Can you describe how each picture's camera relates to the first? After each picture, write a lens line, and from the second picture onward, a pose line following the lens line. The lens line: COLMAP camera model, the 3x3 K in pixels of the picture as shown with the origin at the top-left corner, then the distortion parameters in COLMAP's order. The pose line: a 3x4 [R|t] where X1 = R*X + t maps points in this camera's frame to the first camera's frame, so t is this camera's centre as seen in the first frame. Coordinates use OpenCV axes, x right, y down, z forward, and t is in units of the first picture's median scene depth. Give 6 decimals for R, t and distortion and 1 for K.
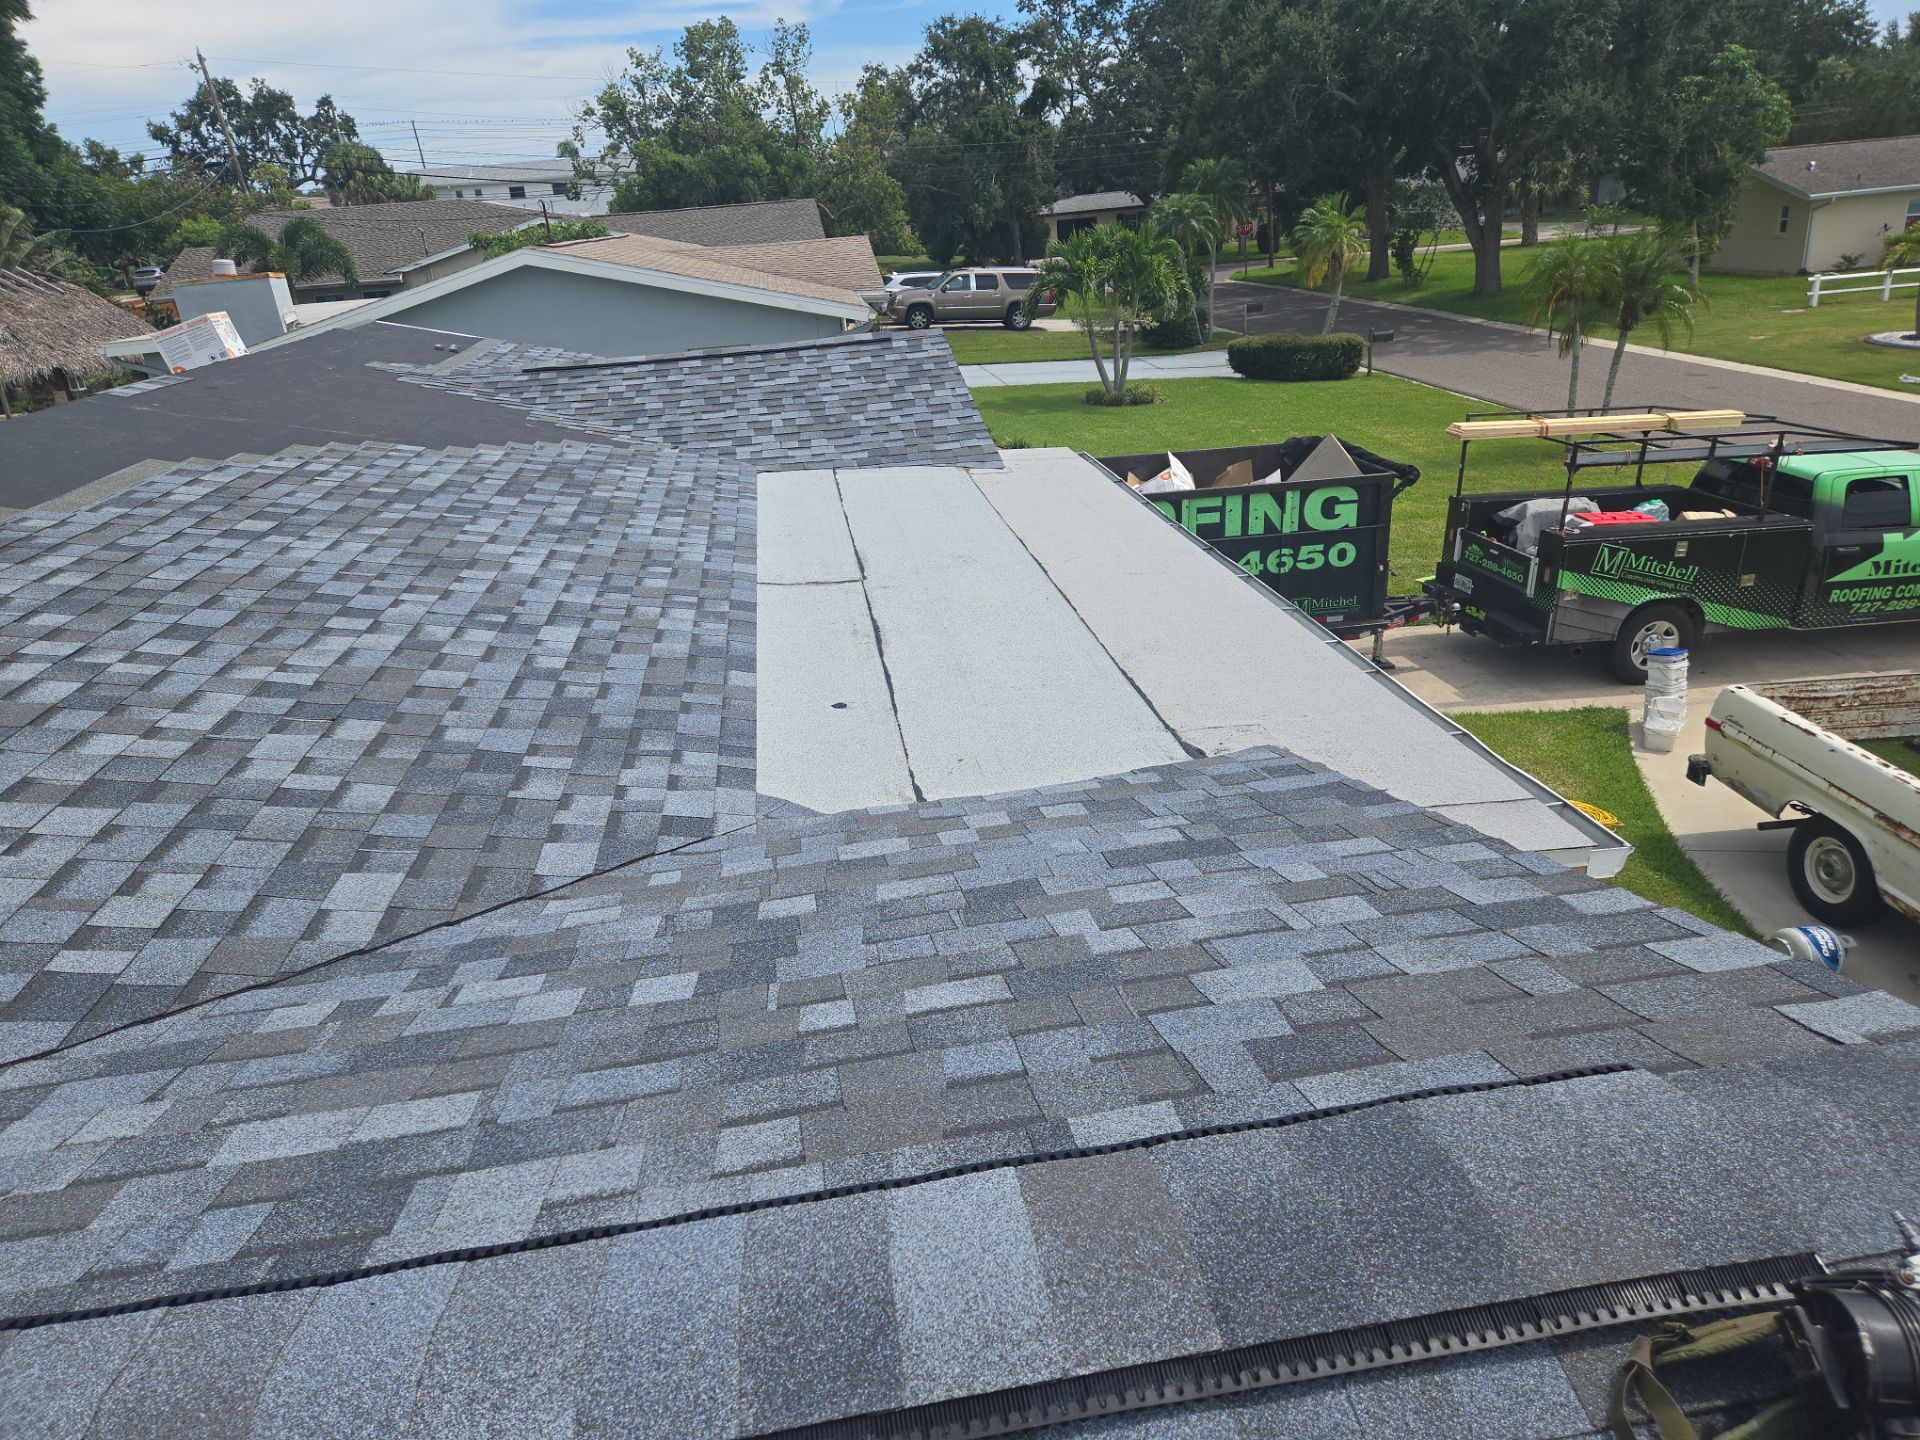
lens RADIAL K [[1279.0, 0, 969.6], [0, 1279.0, 731.7], [0, 0, 1]] dist [0.090227, -0.084259]
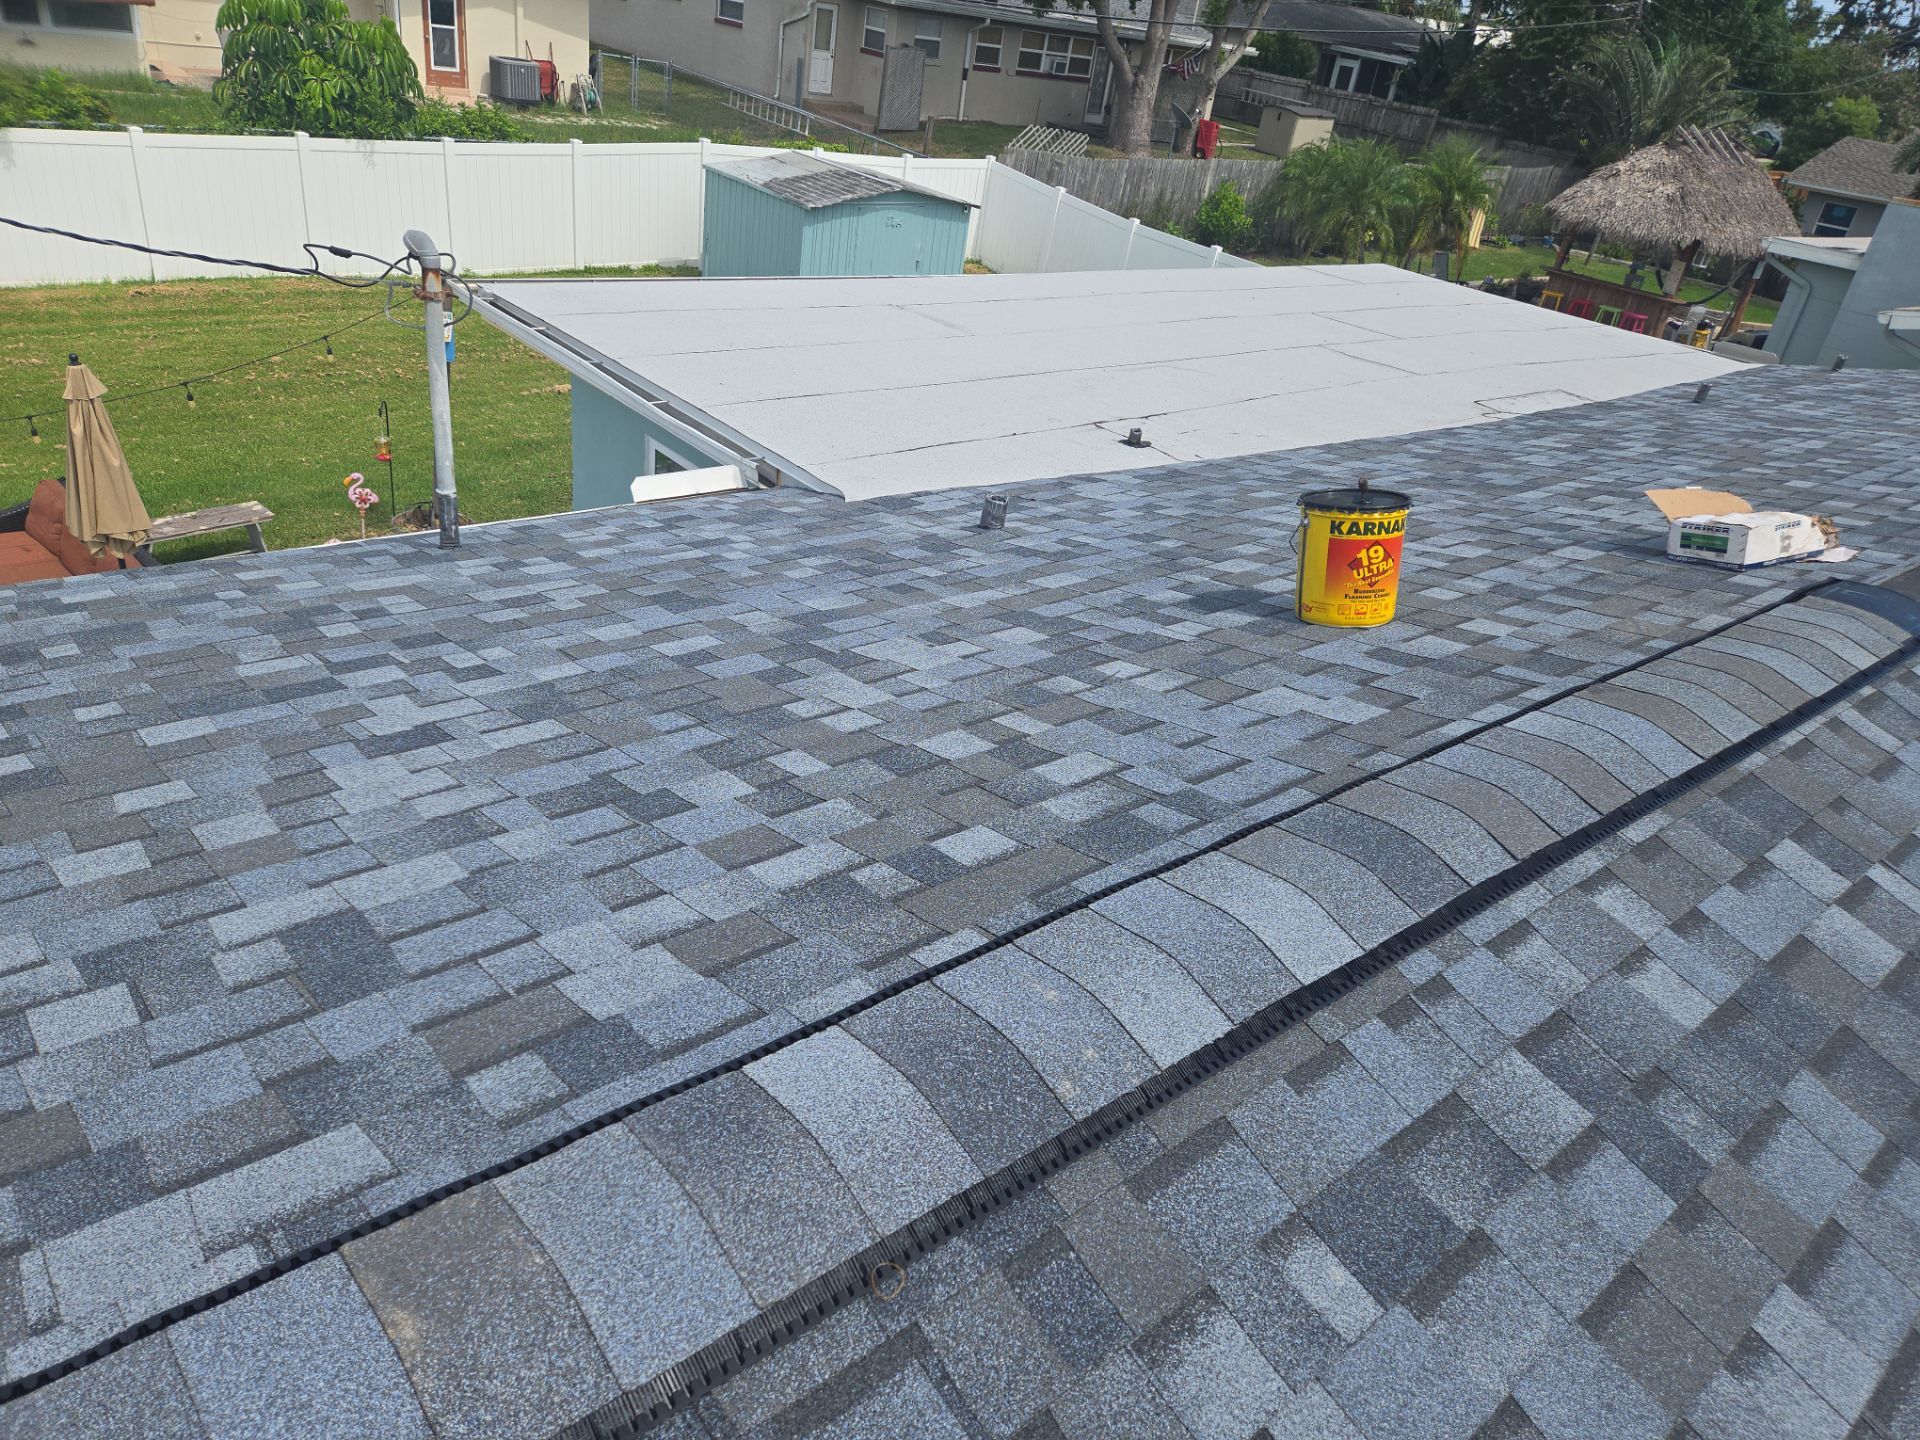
lens RADIAL K [[1284.9, 0, 954.0], [0, 1284.9, 733.7], [0, 0, 1]] dist [0.091026, -0.083020]
pose [[0.512002, 0.551376, -0.658664, -0.378719], [-0.487897, 0.817768, 0.305305, -0.014737], [0.706973, 0.165044, 0.687714, -0.027207]]
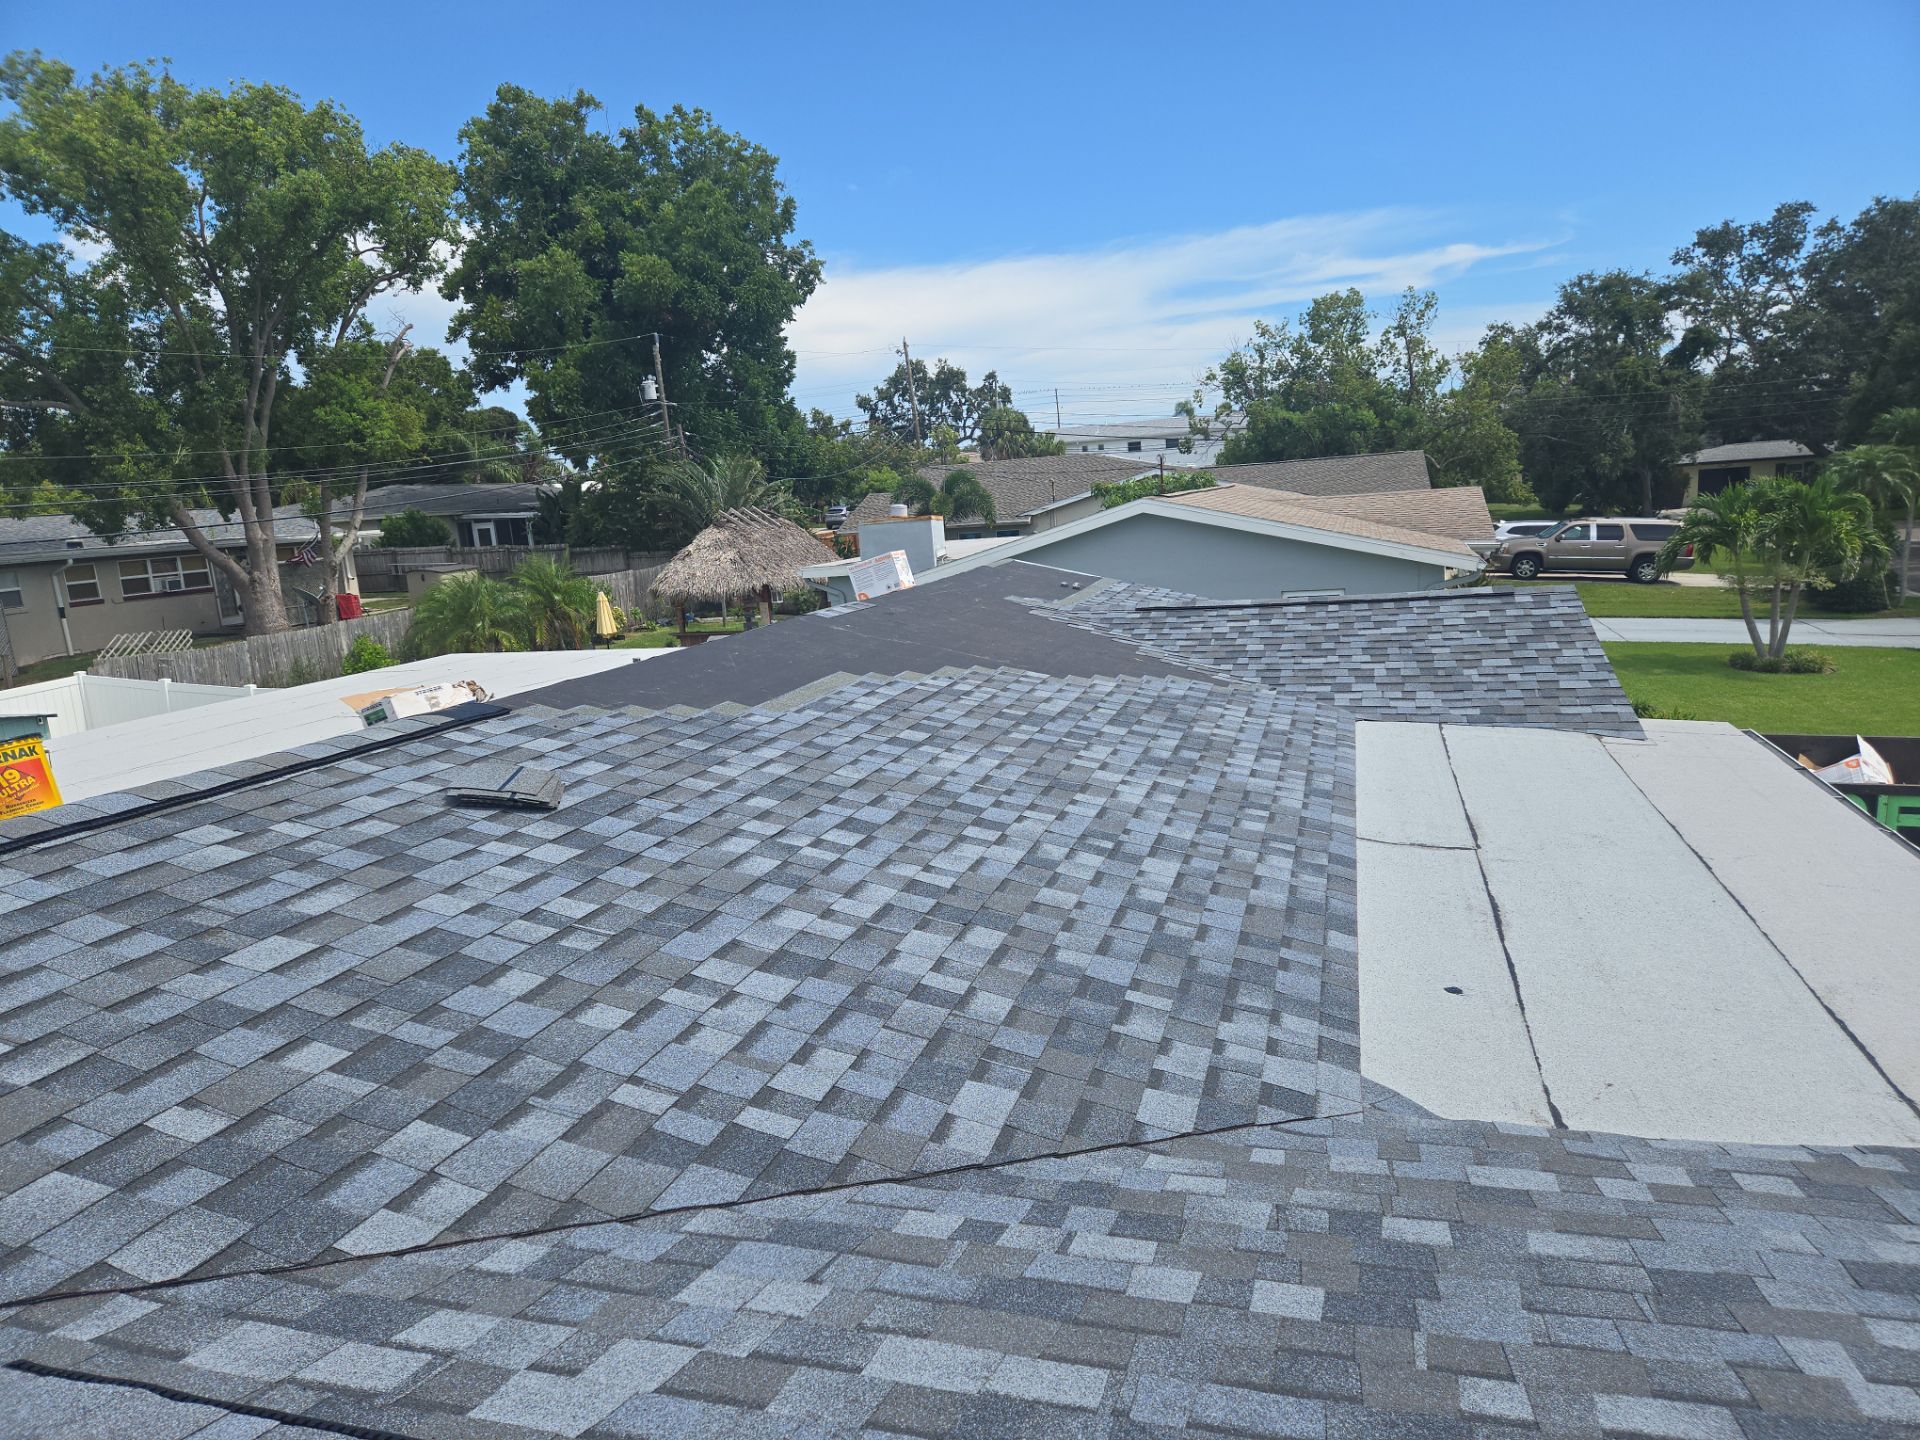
lens RADIAL K [[1285.7, 0, 962.6], [0, 1285.7, 731.7], [0, 0, 1]] dist [0.084349, -0.076248]
pose [[0.905934, 0.092793, -0.413127, -0.026884], [-0.163298, 0.976779, -0.138697, -0.007455], [0.390663, 0.193113, 0.900050, -0.000789]]
